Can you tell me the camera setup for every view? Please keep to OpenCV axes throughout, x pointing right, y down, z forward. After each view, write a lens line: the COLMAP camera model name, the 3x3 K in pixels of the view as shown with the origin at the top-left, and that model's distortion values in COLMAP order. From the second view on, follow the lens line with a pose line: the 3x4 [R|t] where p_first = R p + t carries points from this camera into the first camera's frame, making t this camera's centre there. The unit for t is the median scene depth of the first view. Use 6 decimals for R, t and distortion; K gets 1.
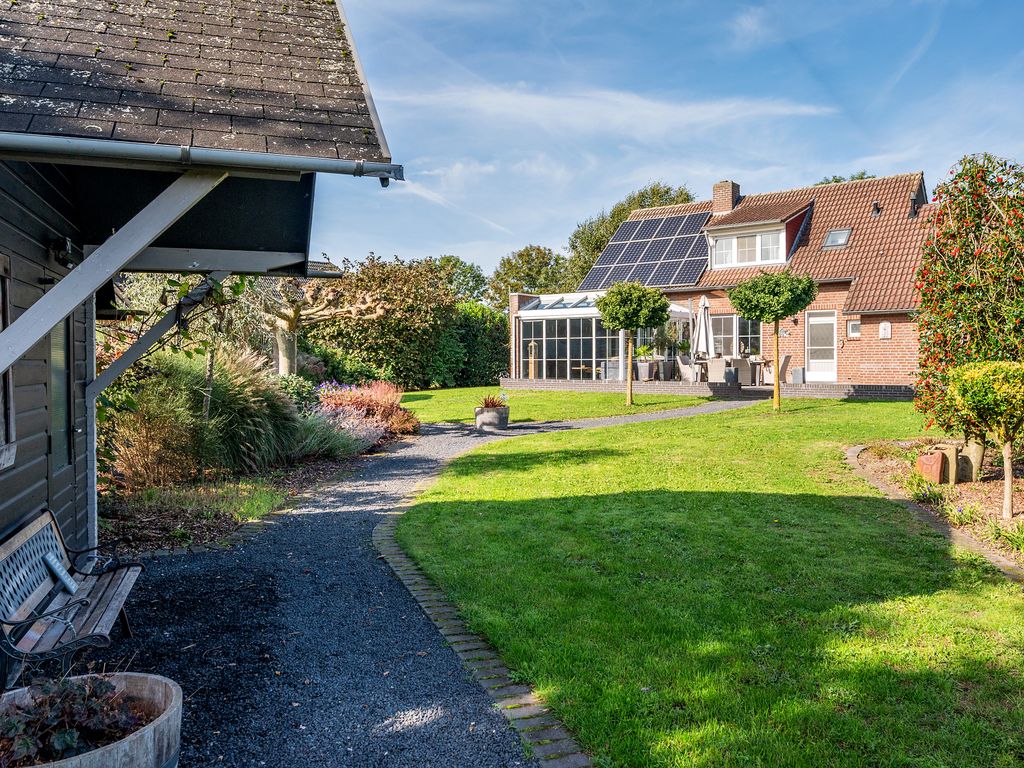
lens RADIAL K [[790.7, 0, 514.2], [0, 790.7, 381.3], [0, 0, 1]] dist [-0.004466, -0.003073]
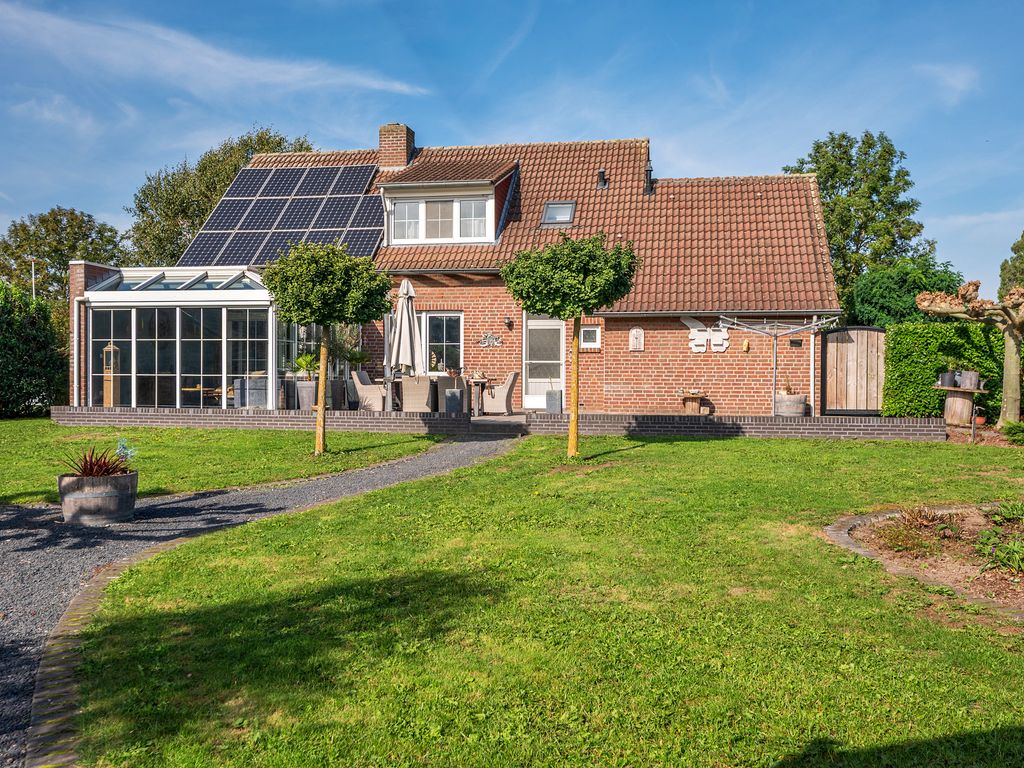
lens RADIAL K [[981.6, 0, 514.4], [0, 981.6, 381.0], [0, 0, 1]] dist [-0.005319, 0.000000]
pose [[0.890300, 0.007445, 0.455314, -0.042978], [0.003131, 0.999743, -0.022469, -0.005158], [-0.455364, 0.021429, 0.890048, 0.211874]]
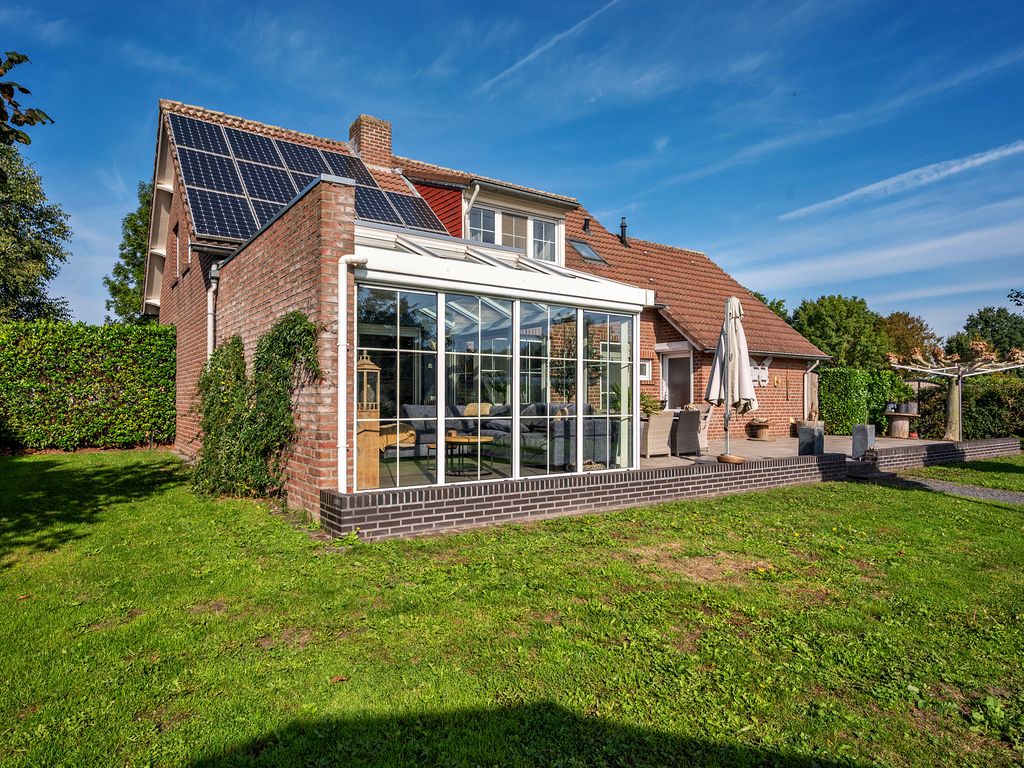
lens RADIAL K [[629.2, 0, 510.6], [0, 629.2, 387.0], [0, 0, 1]] dist [-0.003334, -0.000395]
pose [[0.296323, 0.024908, 0.954763, -0.193121], [0.024435, 0.999135, -0.033650, -0.031144], [-0.954775, 0.033301, 0.295458, 0.905913]]
